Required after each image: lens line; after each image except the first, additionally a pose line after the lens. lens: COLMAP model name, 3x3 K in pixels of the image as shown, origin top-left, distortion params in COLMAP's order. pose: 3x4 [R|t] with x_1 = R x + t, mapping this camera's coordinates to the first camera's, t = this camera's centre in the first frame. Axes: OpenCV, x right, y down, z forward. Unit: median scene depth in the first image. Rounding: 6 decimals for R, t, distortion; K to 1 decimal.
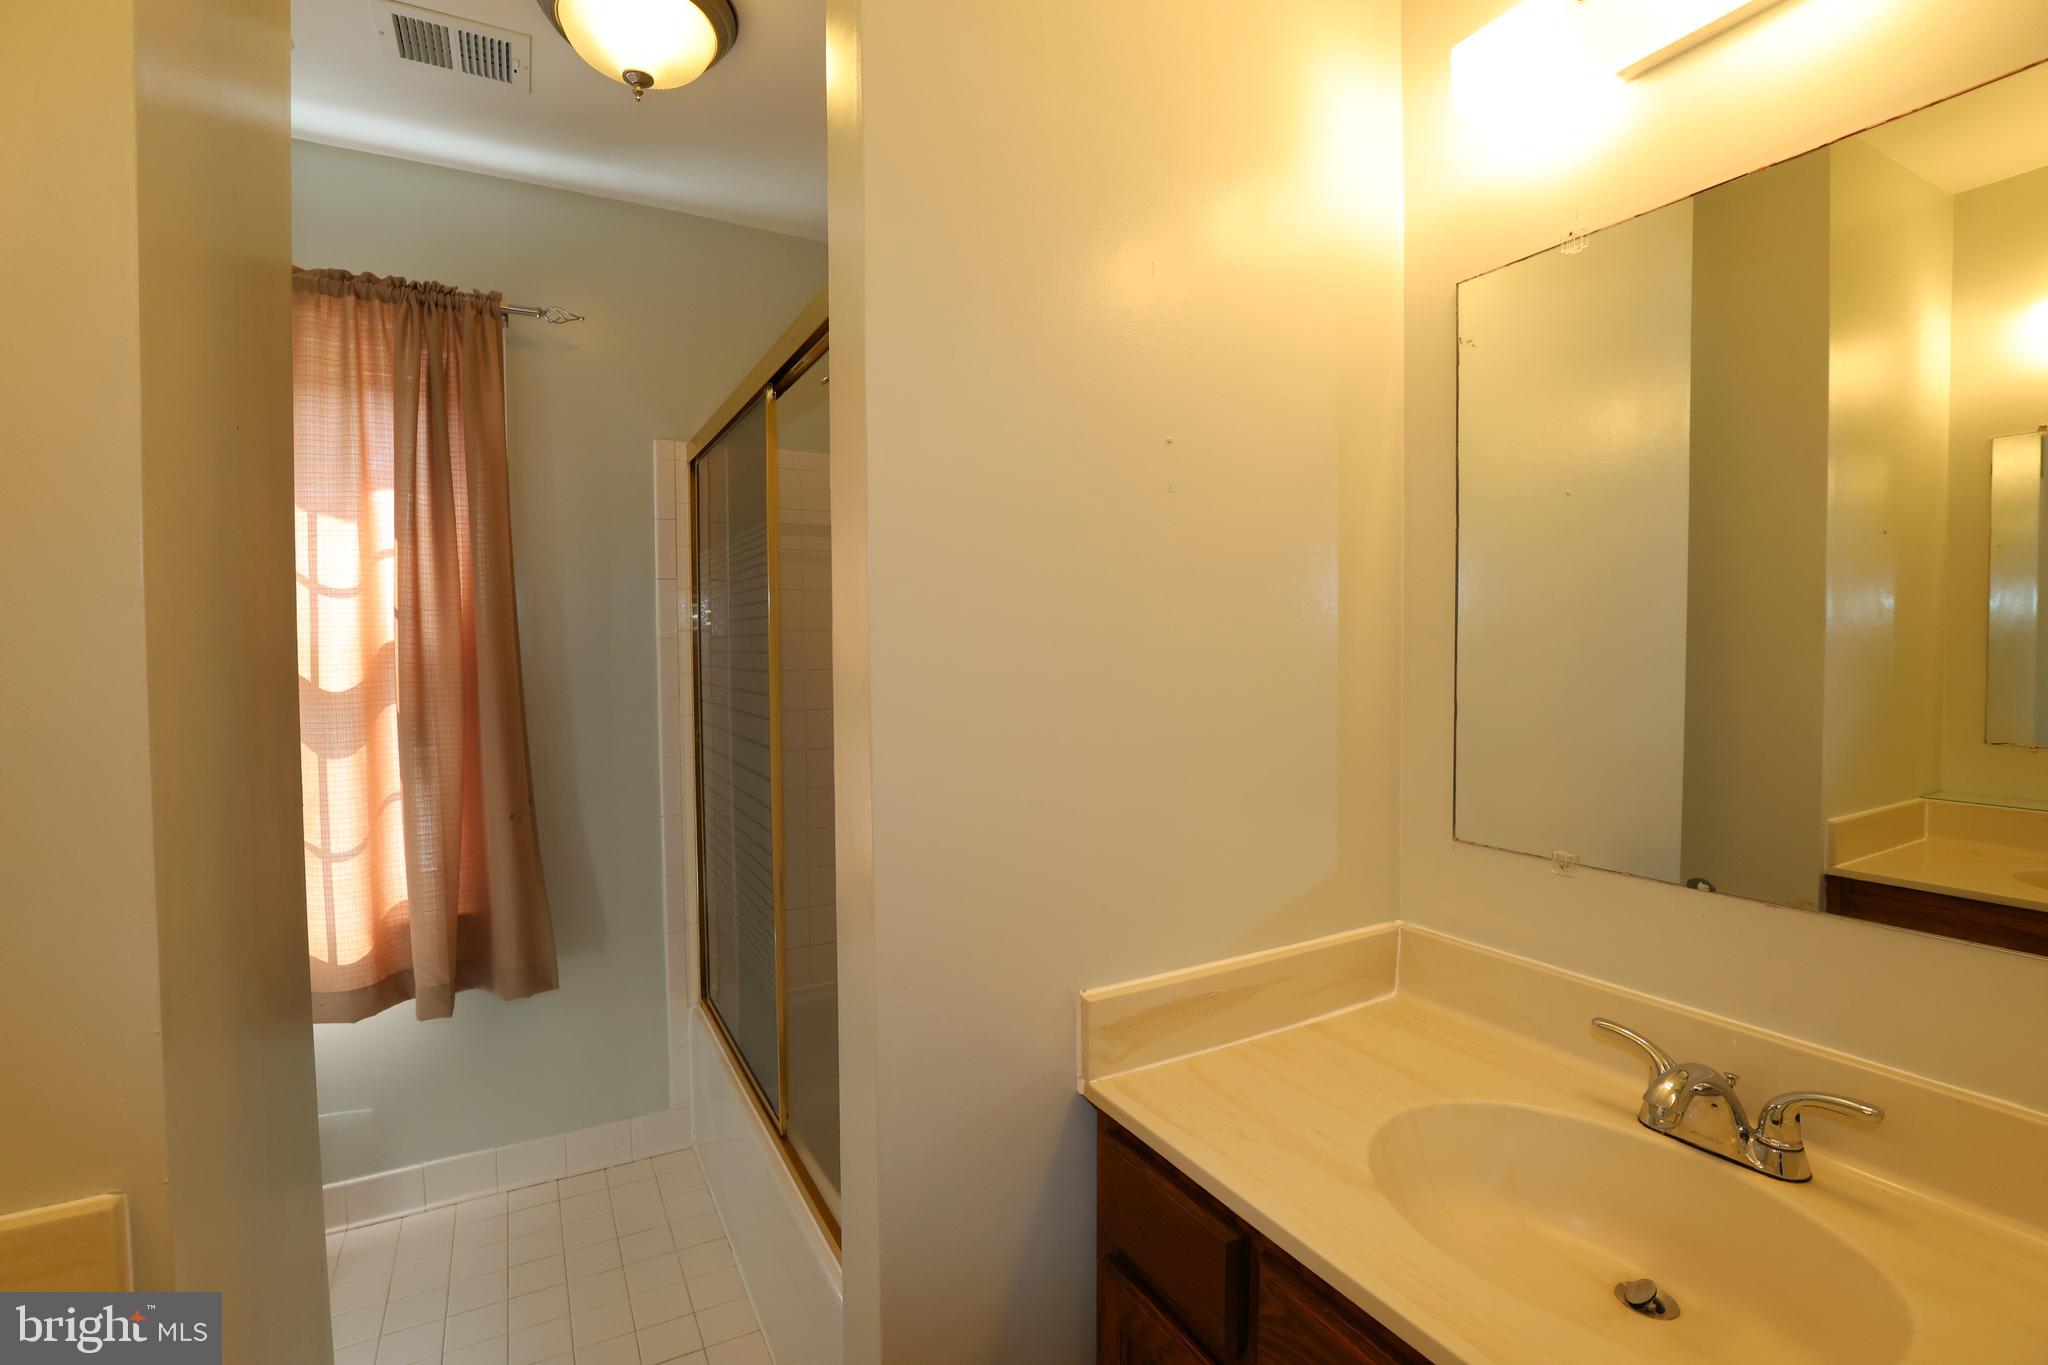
lens RADIAL K [[934.2, 0, 1024.7], [0, 934.2, 680.2], [0, 0, 1]] dist [-0.039363, 0.006034]
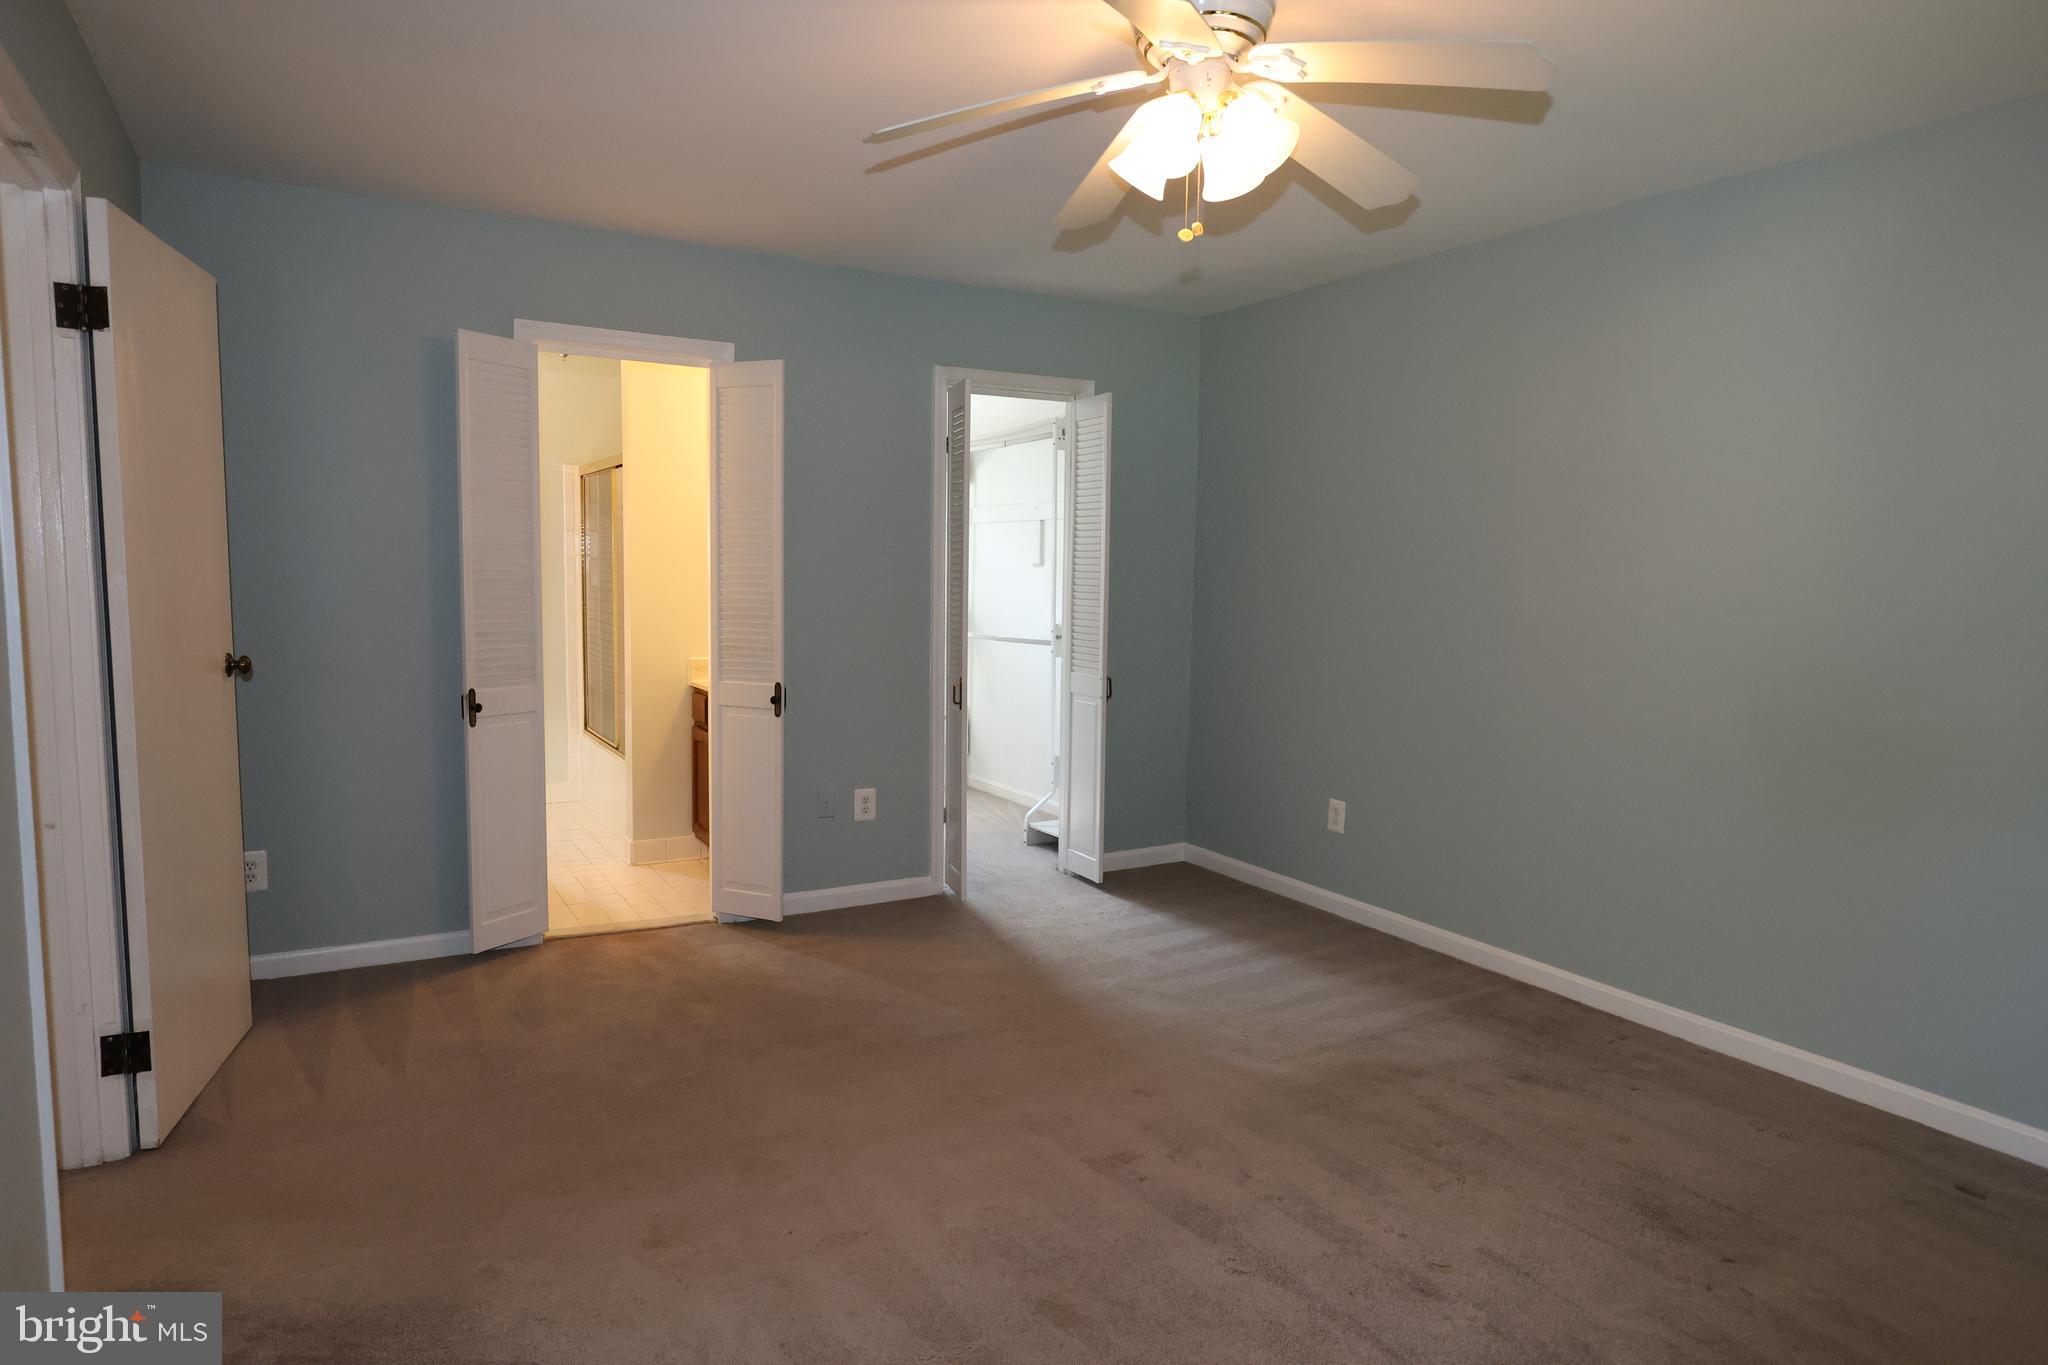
lens RADIAL K [[1268.4, 0, 1018.7], [0, 1268.4, 678.6], [0, 0, 1]] dist [-0.013537, 0.003960]
pose [[0.999733, 0.016213, -0.016472, 0.700572], [-0.015691, 0.999385, 0.031344, 0.123775], [0.016970, -0.031077, 0.999373, -1.902627]]
